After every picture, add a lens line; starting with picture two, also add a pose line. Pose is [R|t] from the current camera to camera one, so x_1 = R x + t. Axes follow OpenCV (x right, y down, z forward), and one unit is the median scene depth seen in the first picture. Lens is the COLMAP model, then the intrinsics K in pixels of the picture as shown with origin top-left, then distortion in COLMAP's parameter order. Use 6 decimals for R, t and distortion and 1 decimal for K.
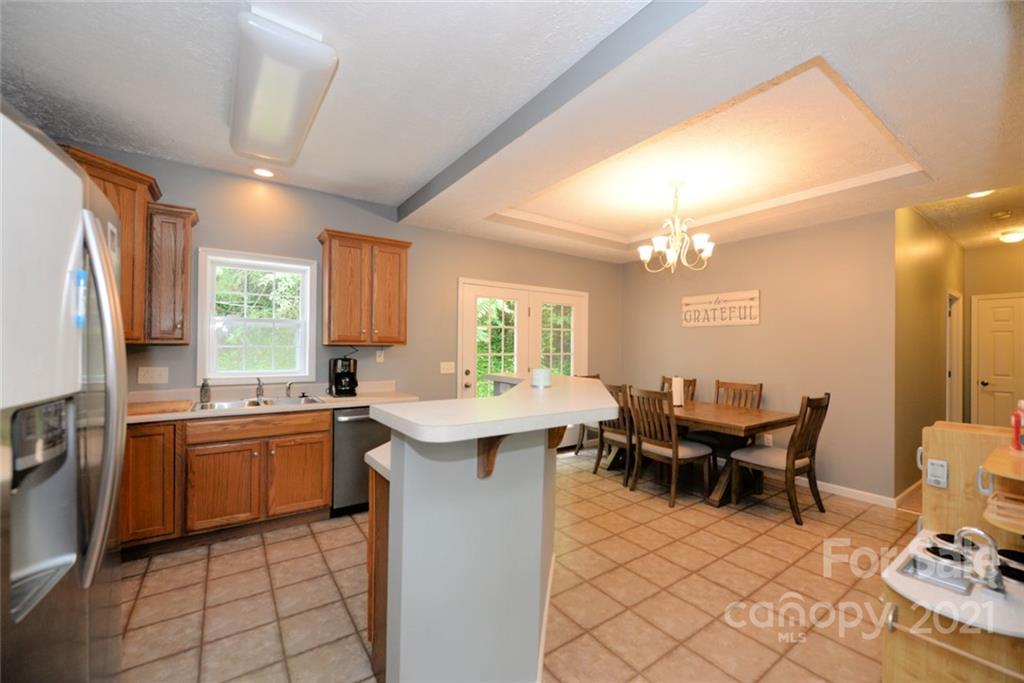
lens RADIAL K [[414.1, 0, 509.8], [0, 414.1, 343.6], [0, 0, 1]] dist [-0.001221, -0.001429]
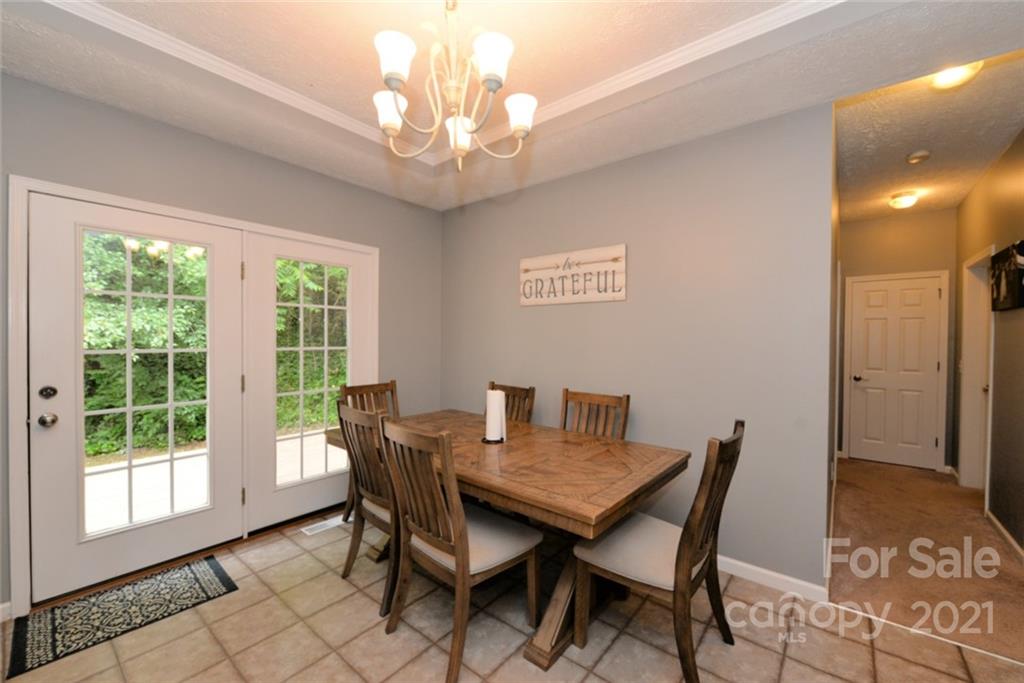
lens RADIAL K [[414.1, 0, 510.4], [0, 414.1, 342.0], [0, 0, 1]] dist [-0.001221, -0.001429]
pose [[0.963998, -0.003830, 0.265880, 0.263442], [0.000104, 0.999902, 0.014025, 0.008883], [-0.265908, -0.013493, 0.963904, 0.434157]]
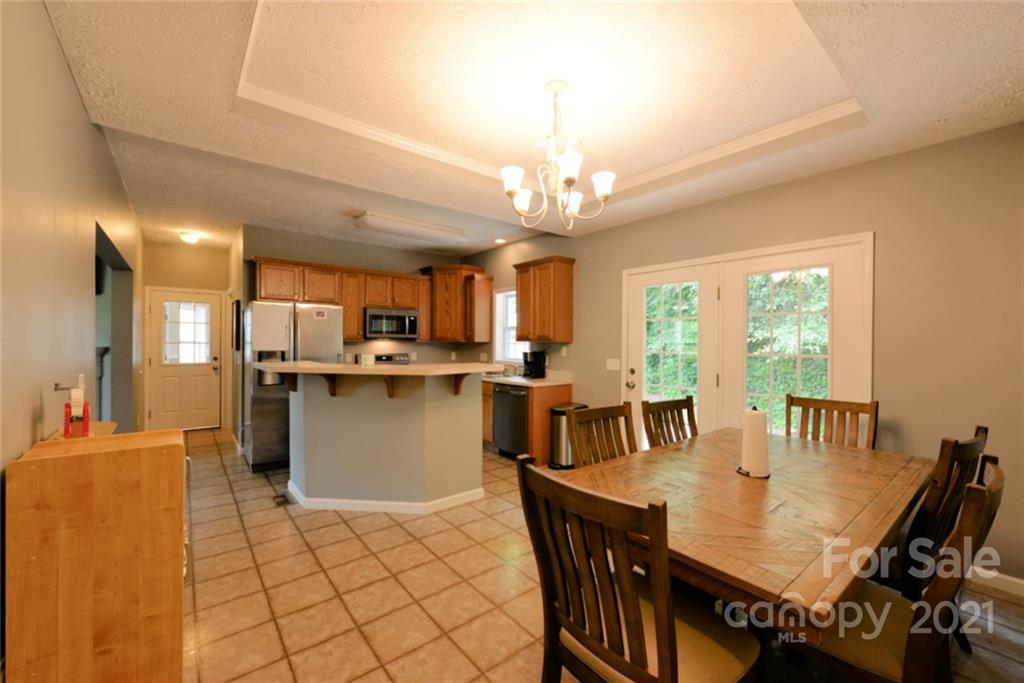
lens RADIAL K [[414.1, 0, 509.8], [0, 414.1, 342.2], [0, 0, 1]] dist [-0.001221, -0.001429]
pose [[0.059905, -0.002688, -0.998200, 0.792894], [0.000604, 0.999996, -0.002656, 0.007968], [0.998204, -0.000444, 0.059906, 0.675905]]
